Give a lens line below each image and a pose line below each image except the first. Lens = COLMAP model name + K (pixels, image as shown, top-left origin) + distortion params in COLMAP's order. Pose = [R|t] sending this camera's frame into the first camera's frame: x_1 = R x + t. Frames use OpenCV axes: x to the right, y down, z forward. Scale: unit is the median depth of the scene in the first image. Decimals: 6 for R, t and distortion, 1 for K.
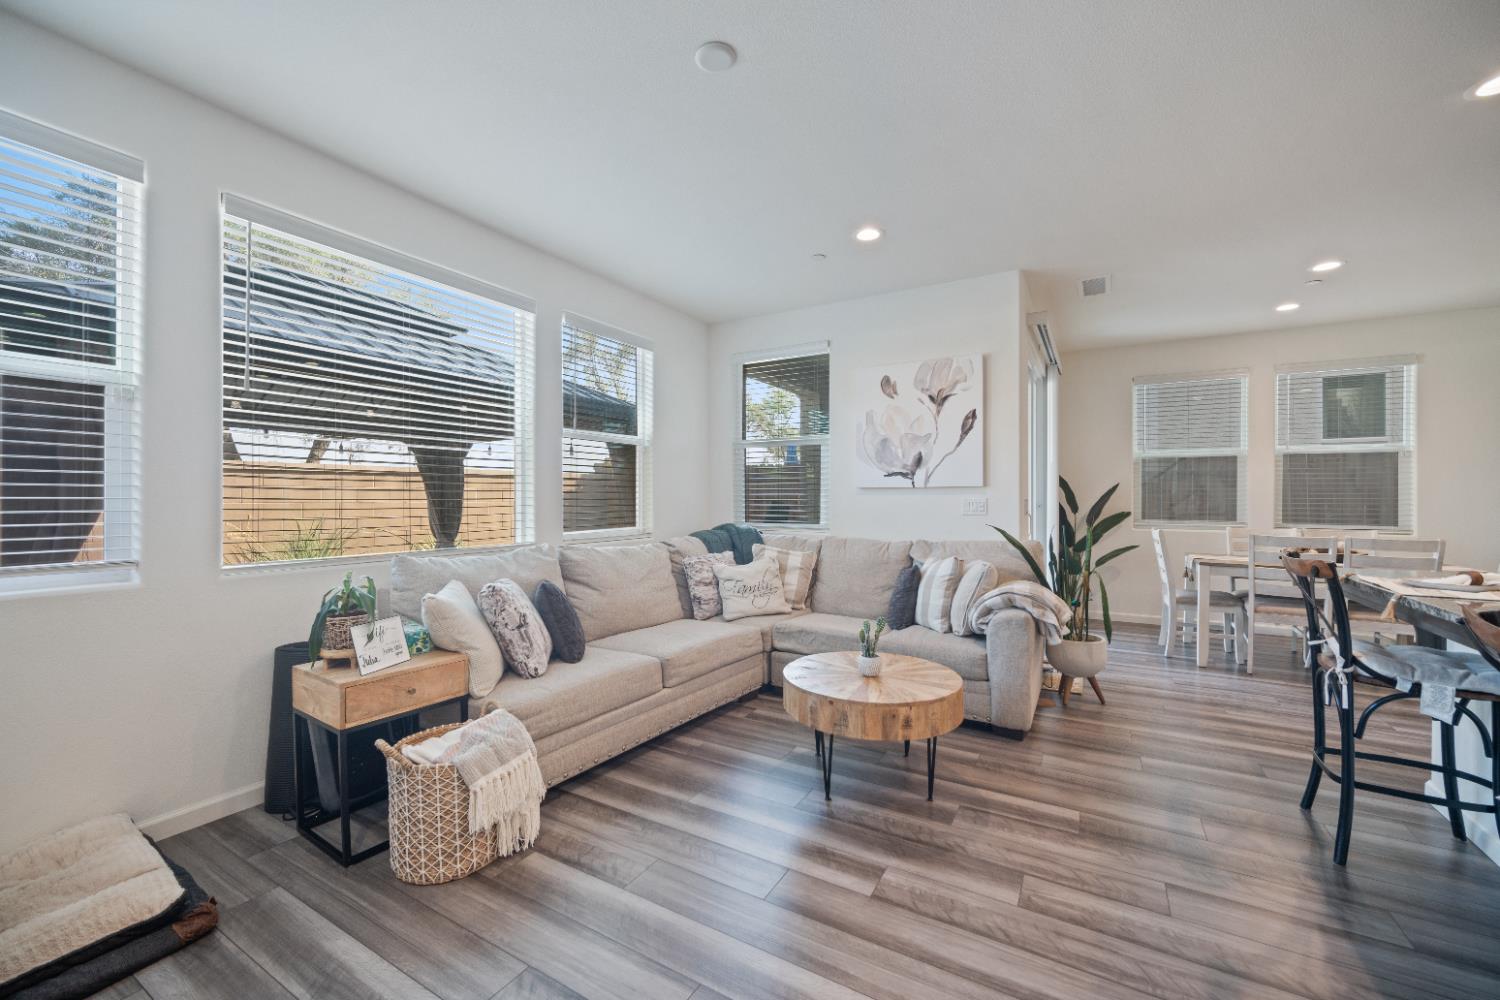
lens RADIAL K [[606.9, 0, 743.8], [0, 606.9, 503.3], [0, 0, 1]] dist [-0.003347, -0.000319]
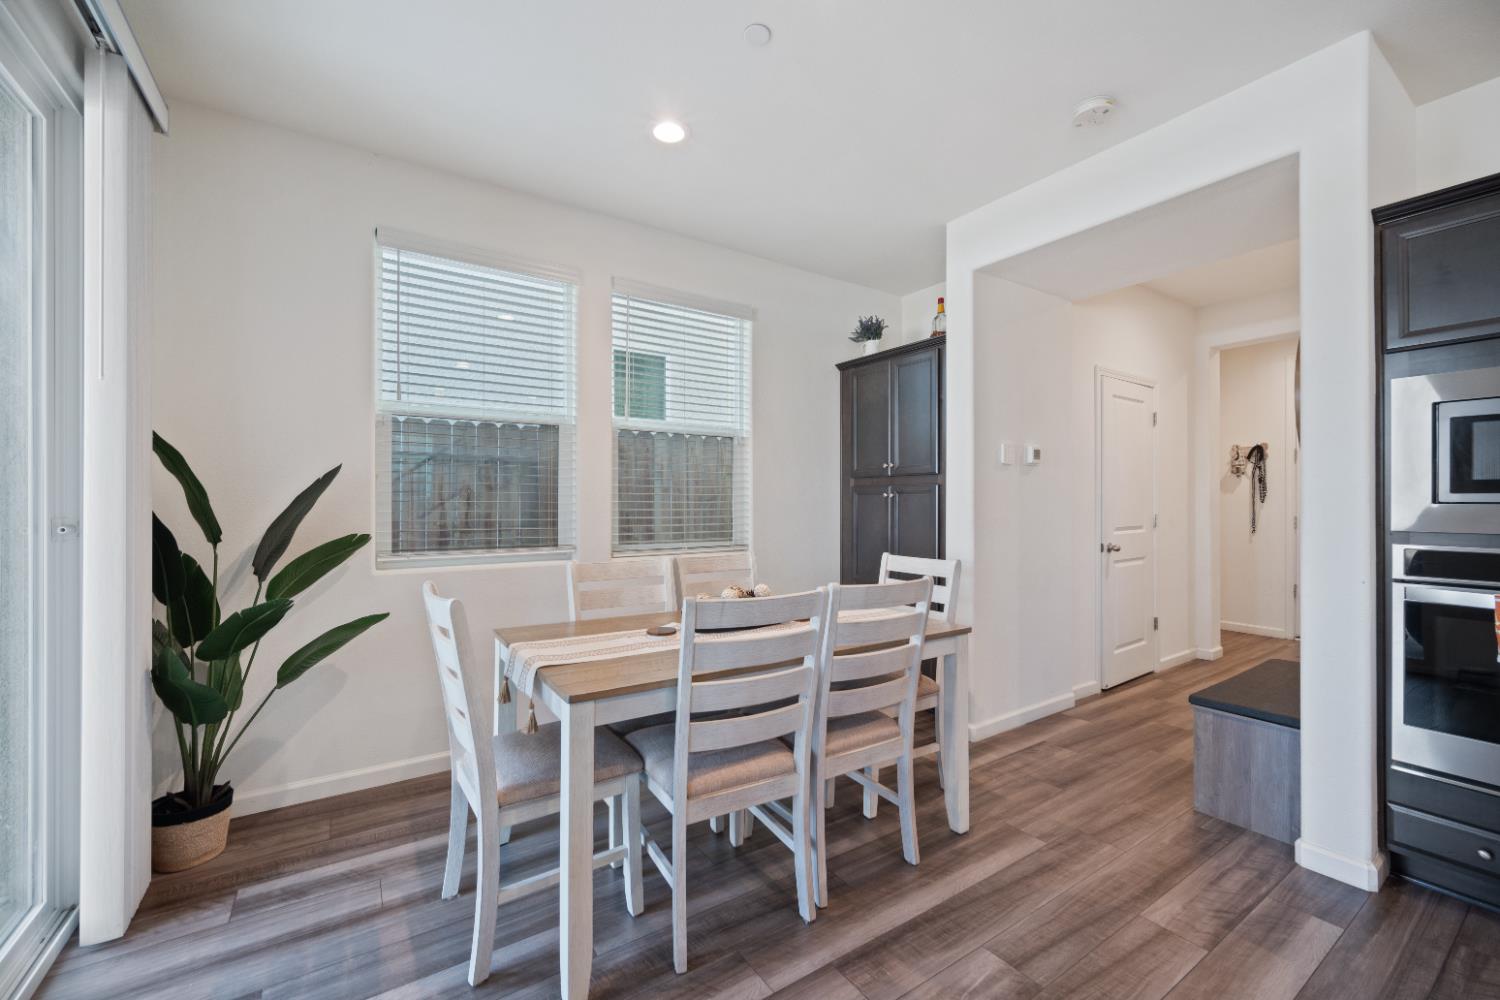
lens RADIAL K [[606.9, 0, 743.8], [0, 606.9, 503.3], [0, 0, 1]] dist [-0.003347, -0.000319]
pose [[0.431542, -0.000259, 0.902093, 0.486086], [0.005858, 0.999980, -0.002515, -0.006057], [-0.902074, 0.006369, 0.431534, 0.765018]]
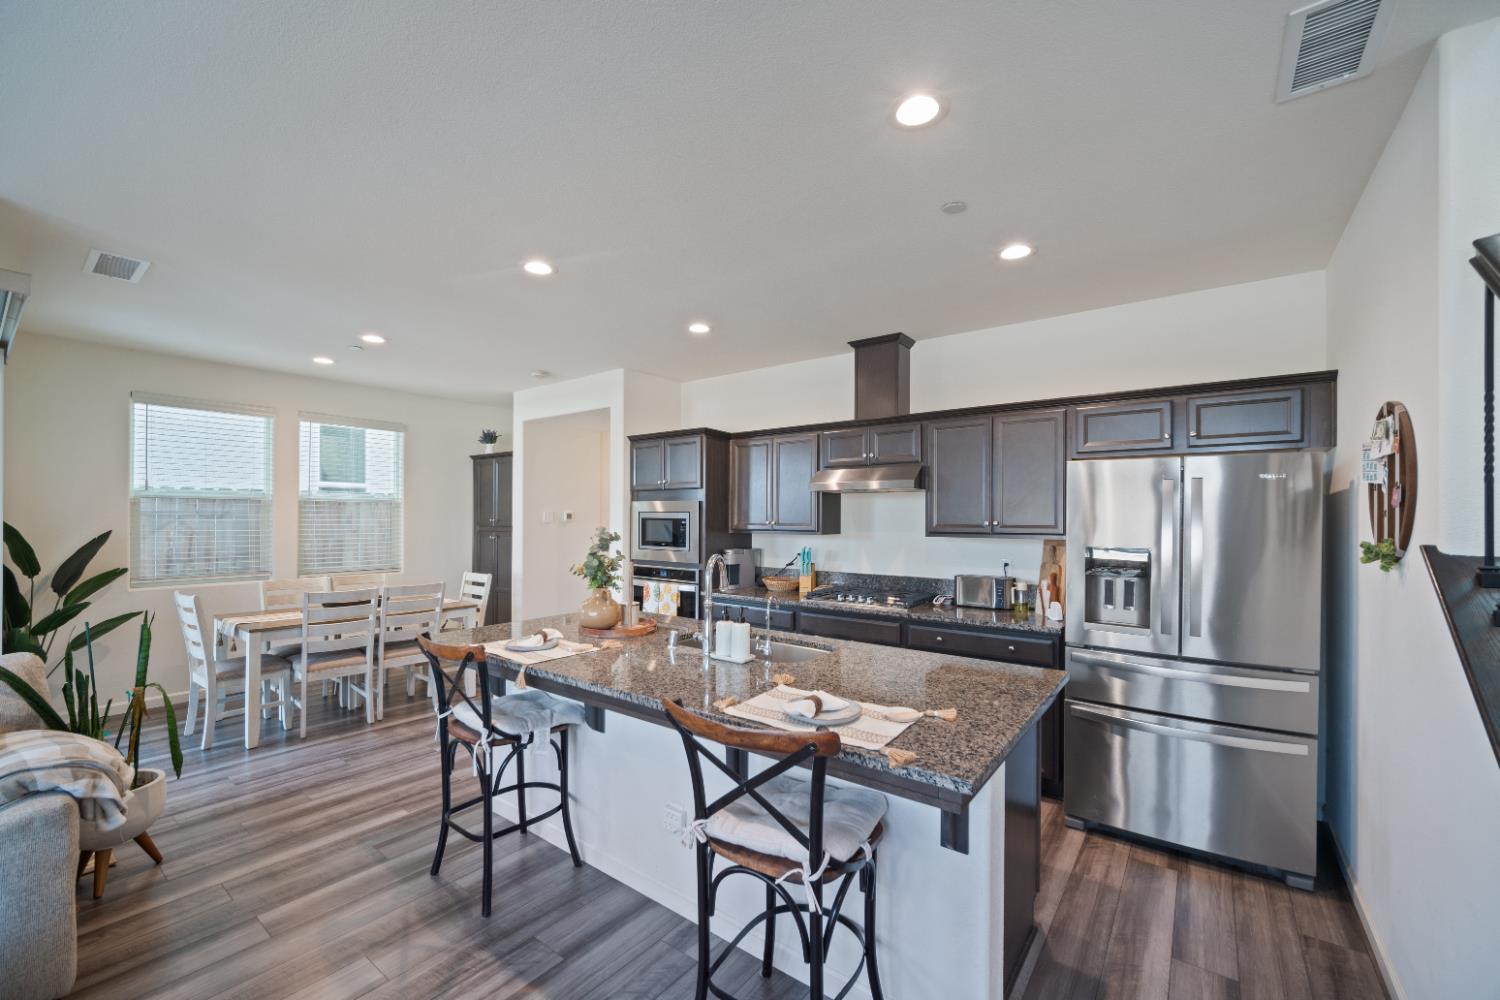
lens RADIAL K [[605.4, 0, 743.1], [0, 605.4, 516.9], [0, 0, 1]] dist [-0.002043, -0.000431]
pose [[0.116276, -0.001745, 0.993215, -0.030605], [0.000940, 0.999998, 0.001647, -0.067040], [-0.993216, 0.000742, 0.116278, 0.194339]]
